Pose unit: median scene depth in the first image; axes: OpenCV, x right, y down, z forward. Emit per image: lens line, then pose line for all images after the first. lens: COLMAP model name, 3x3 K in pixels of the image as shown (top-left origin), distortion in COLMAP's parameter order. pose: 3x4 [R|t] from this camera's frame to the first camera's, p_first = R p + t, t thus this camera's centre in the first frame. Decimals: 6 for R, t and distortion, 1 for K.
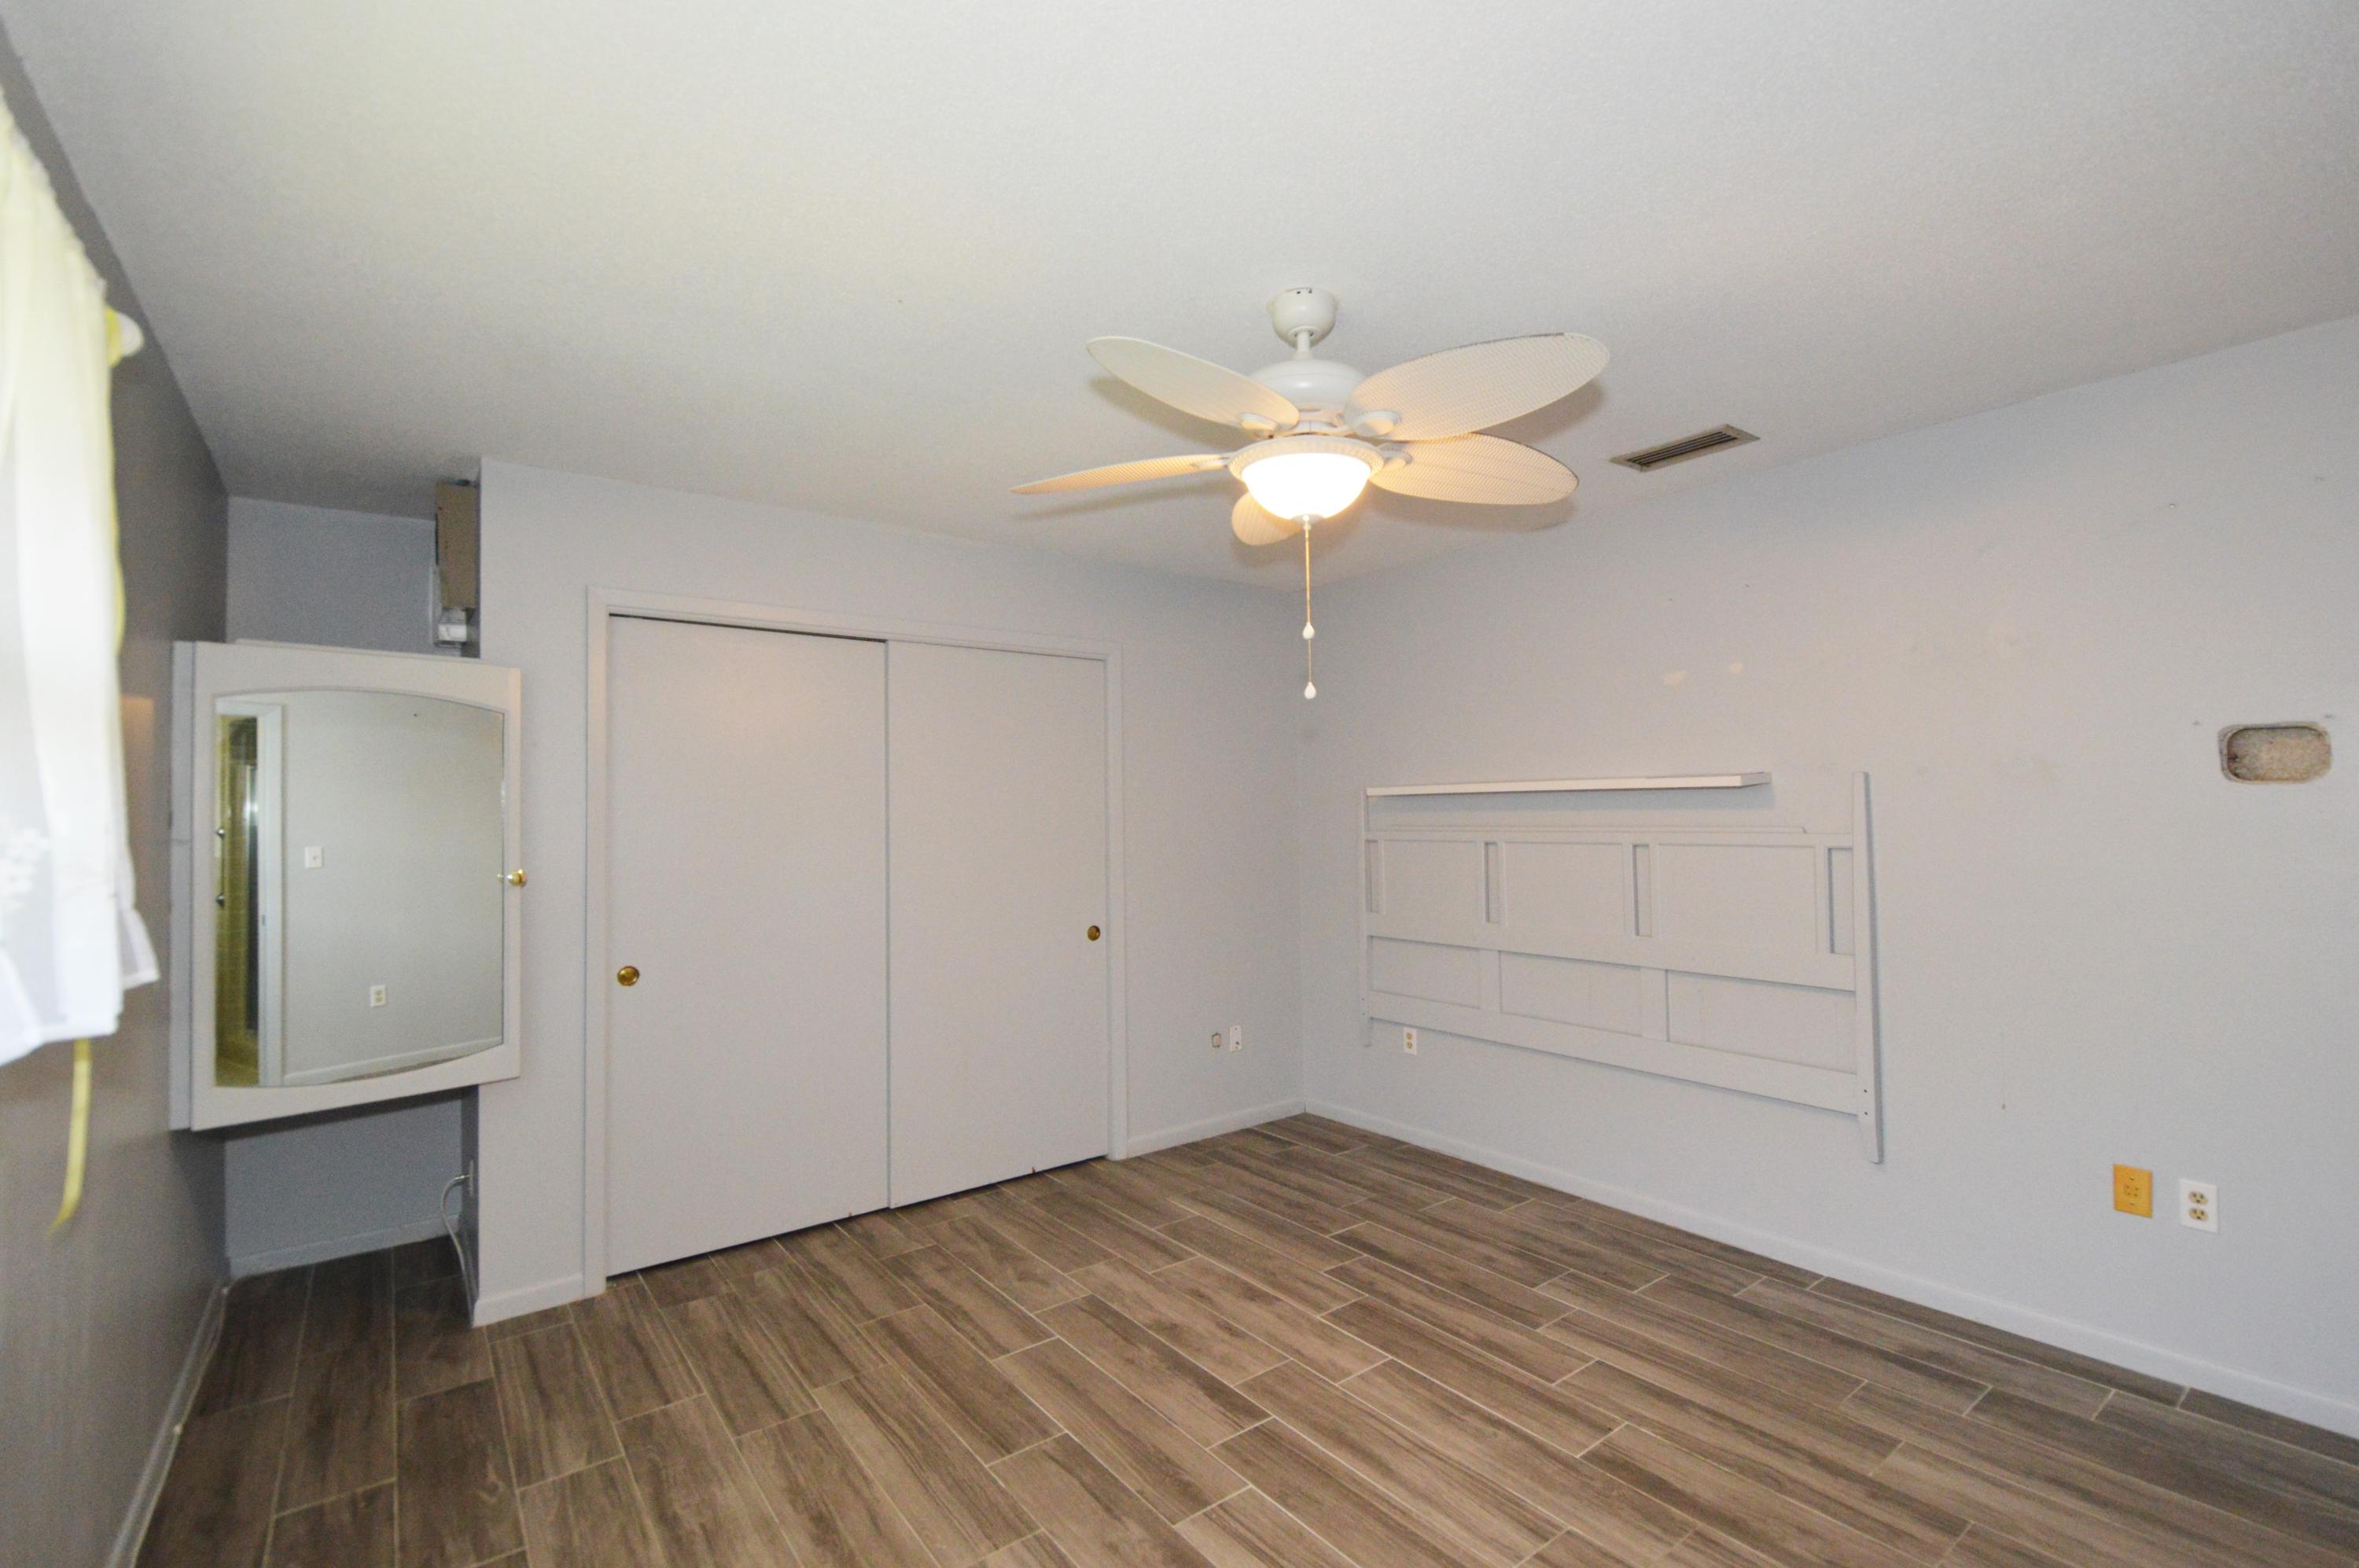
lens RADIAL K [[1060.0, 0, 1229.6], [0, 1060.0, 776.6], [0, 0, 1]] dist [-0.002963, -0.002071]
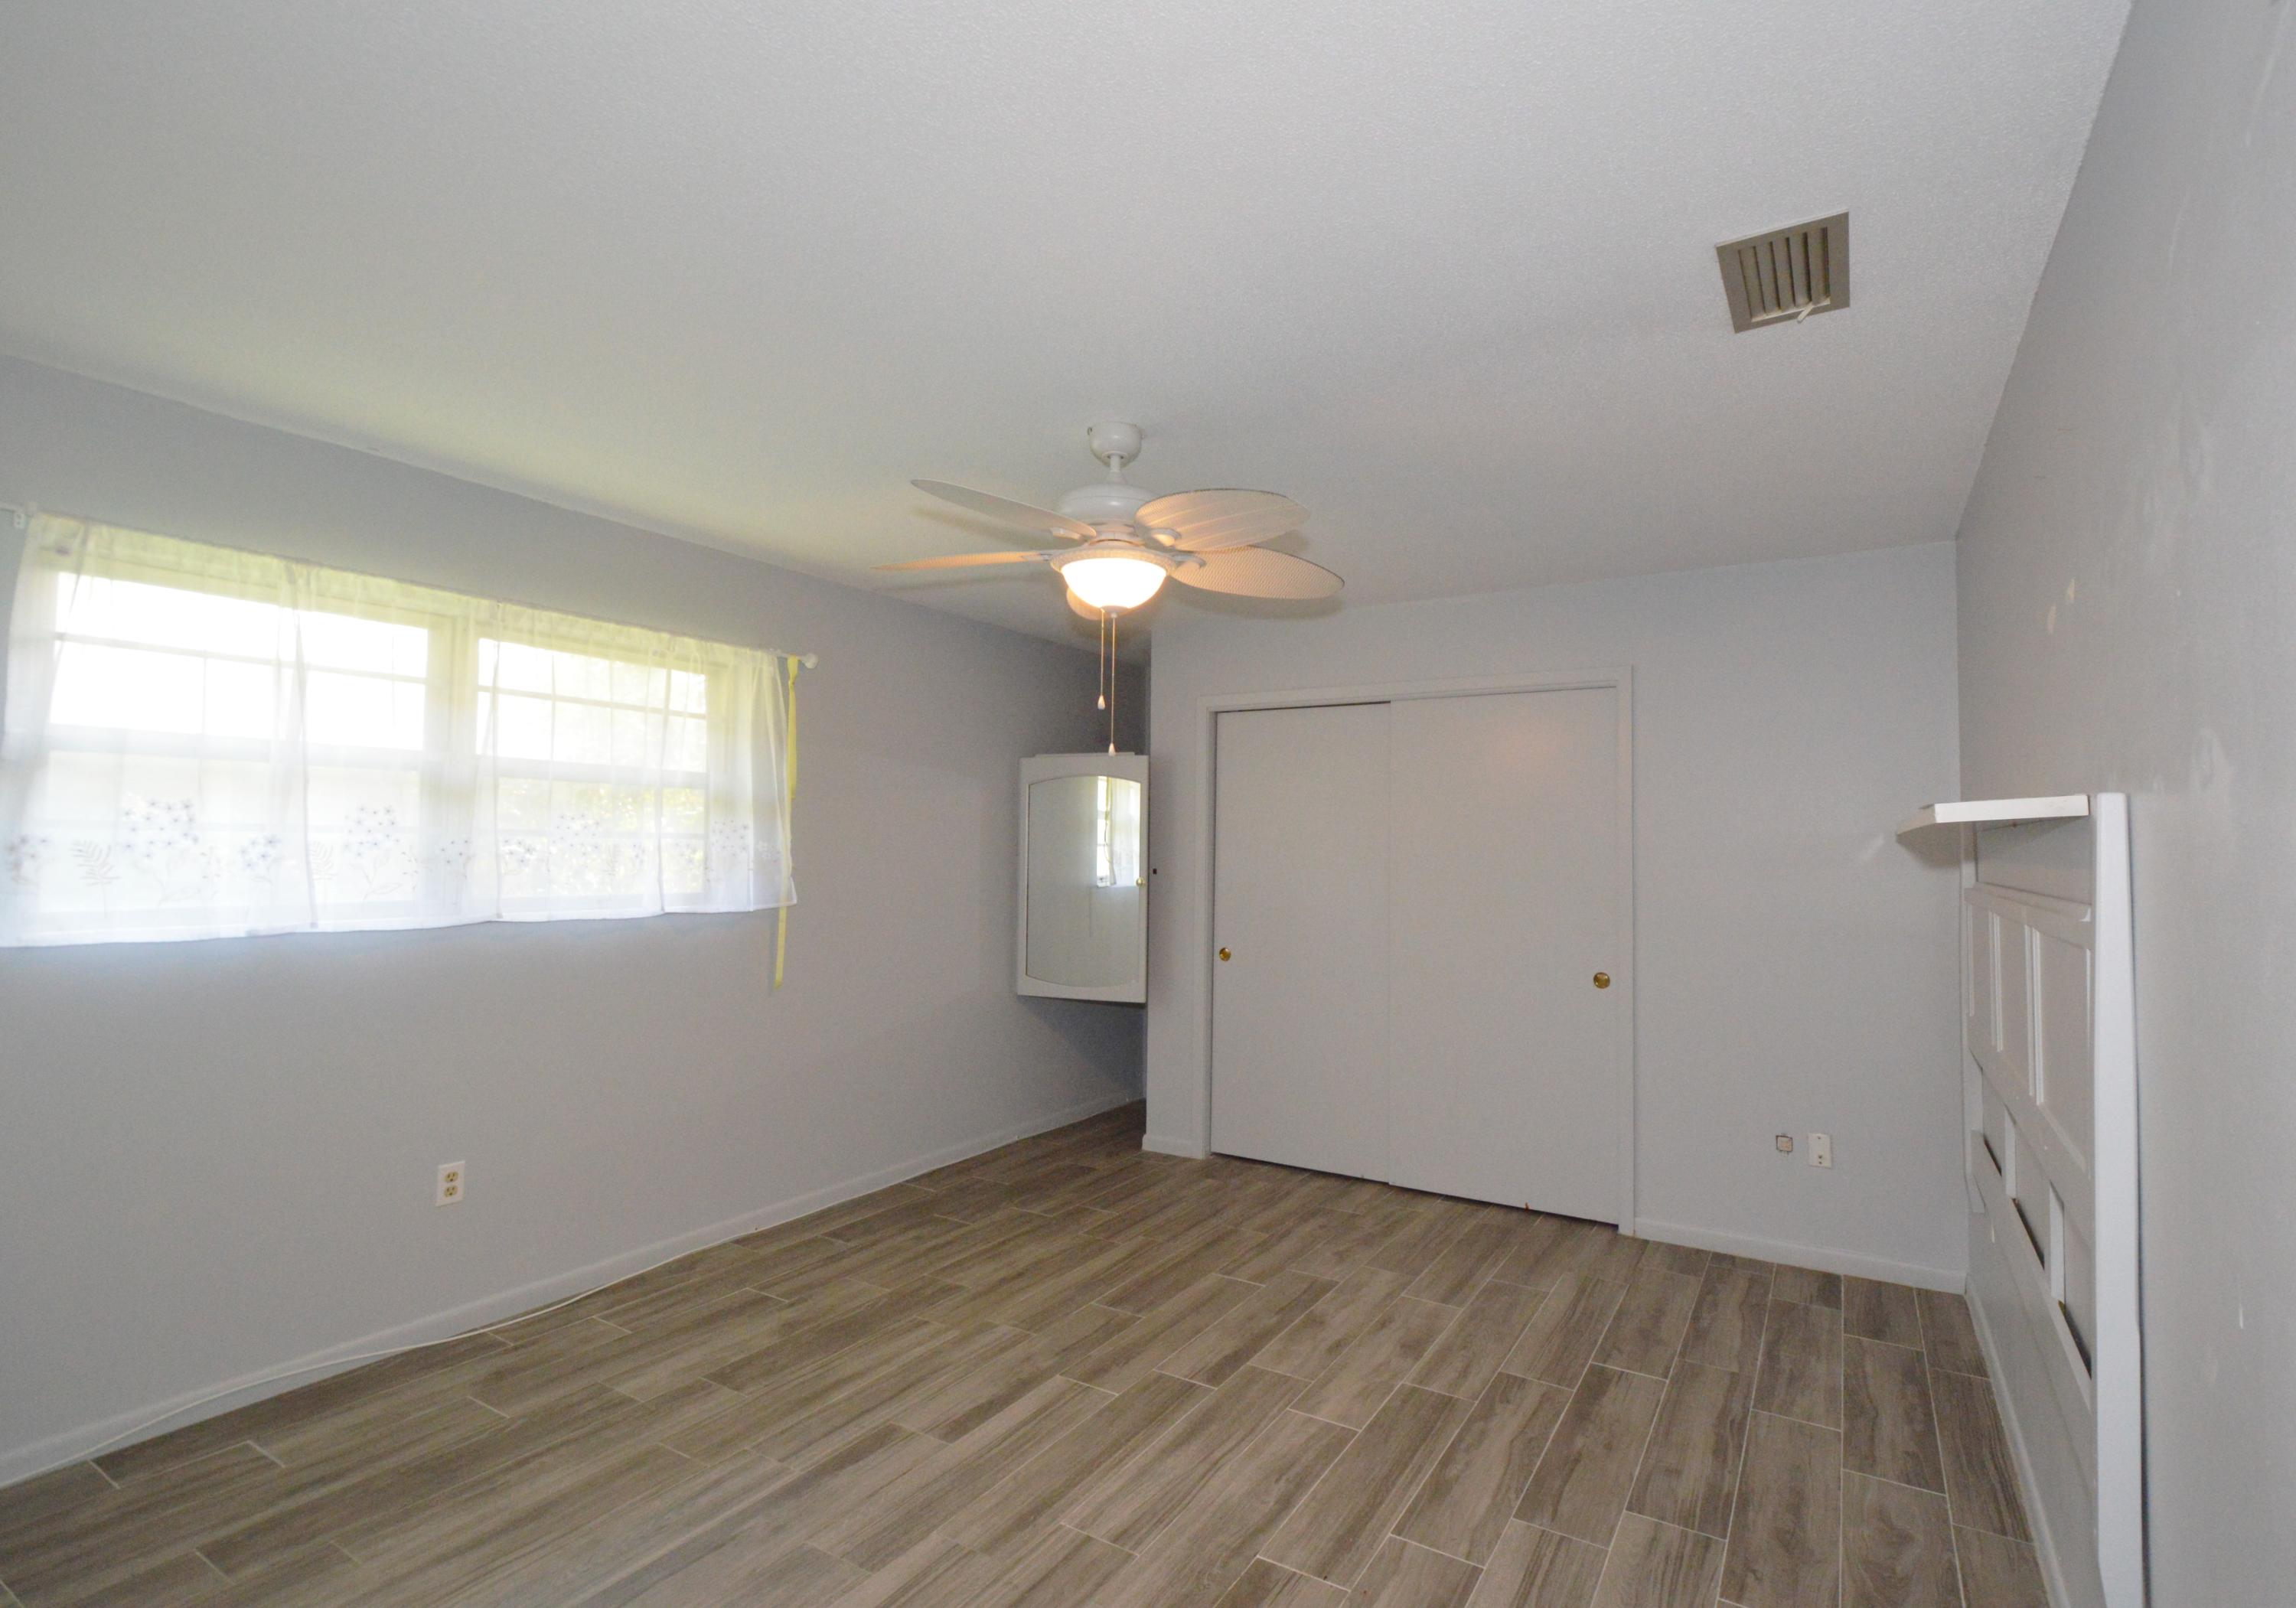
lens RADIAL K [[1086.5, 0, 1208.3], [0, 1086.5, 784.8], [0, 0, 1]] dist [0.003160, -0.002140]
pose [[0.357347, -0.033200, -0.933382, 0.886936], [0.016010, 0.999439, -0.029420, -0.005441], [0.933835, -0.004431, 0.357678, 0.447884]]
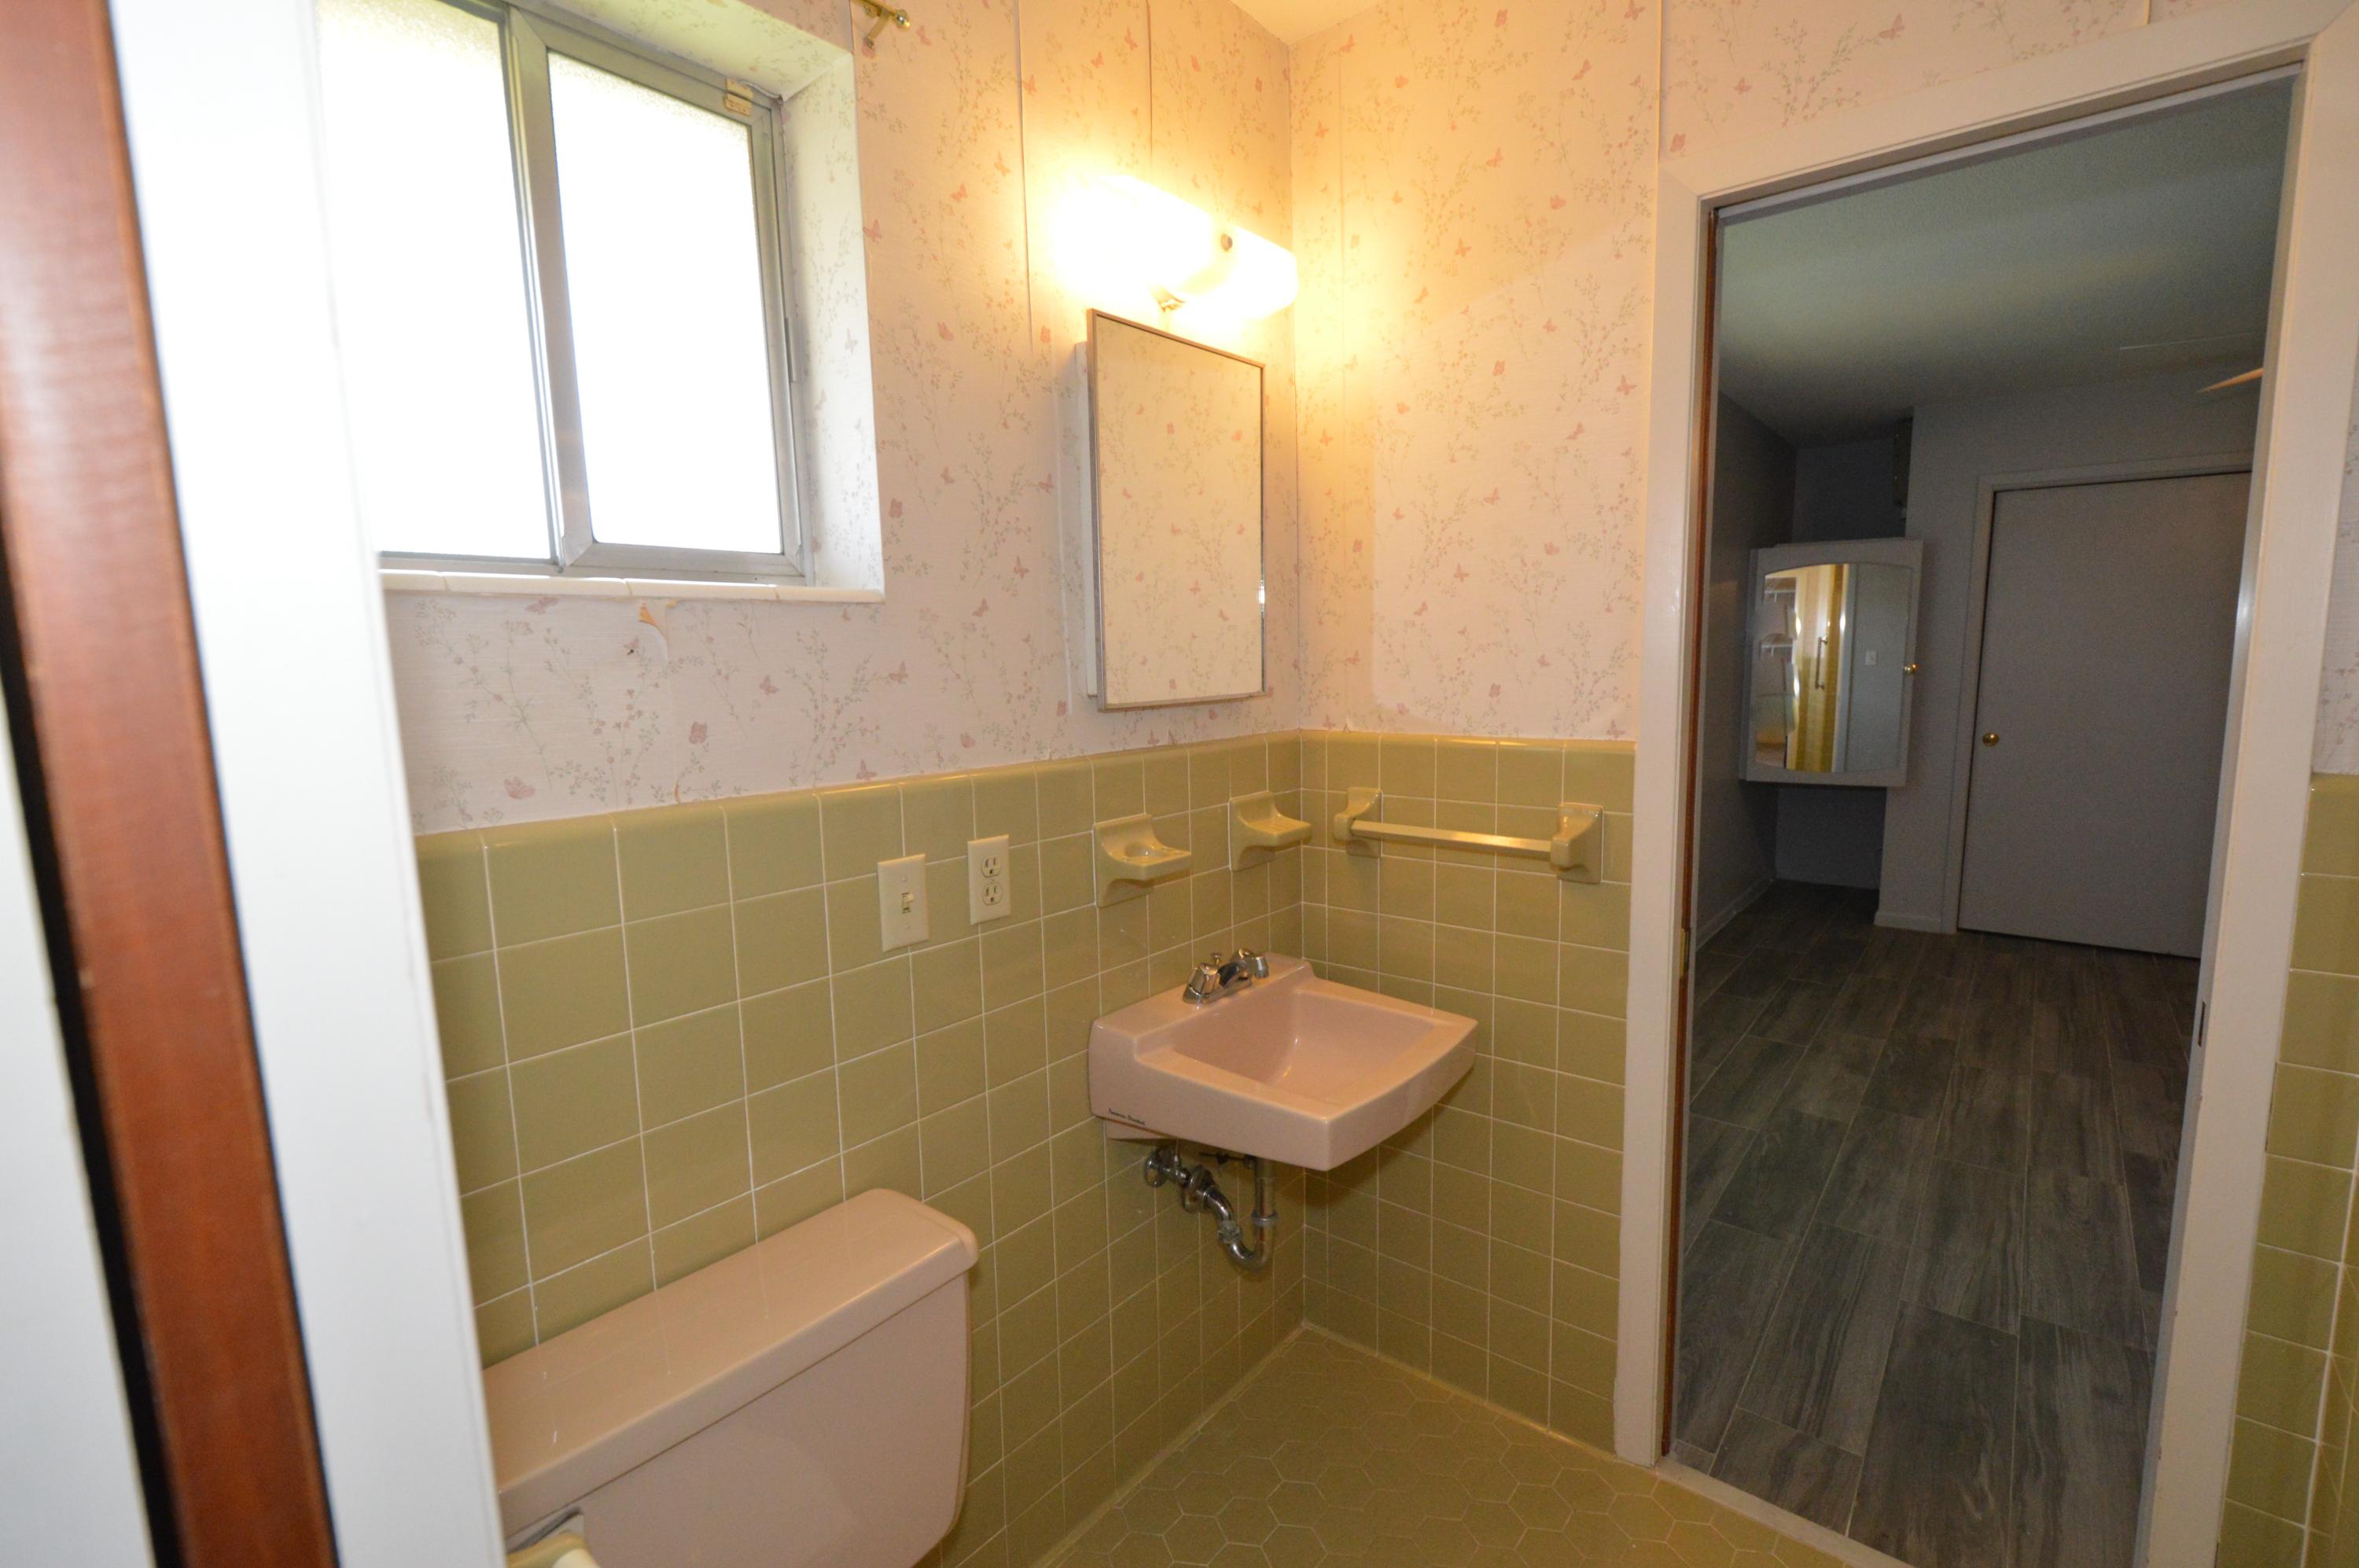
lens RADIAL K [[1060.0, 0, 1174.3], [0, 1060.0, 775.7], [0, 0, 1]] dist [-0.002963, -0.002071]
pose [[0.214439, 0.130705, -0.967953, 0.660719], [0.044075, 0.988701, 0.143272, -0.027099], [0.975742, -0.073386, 0.206255, -0.450221]]
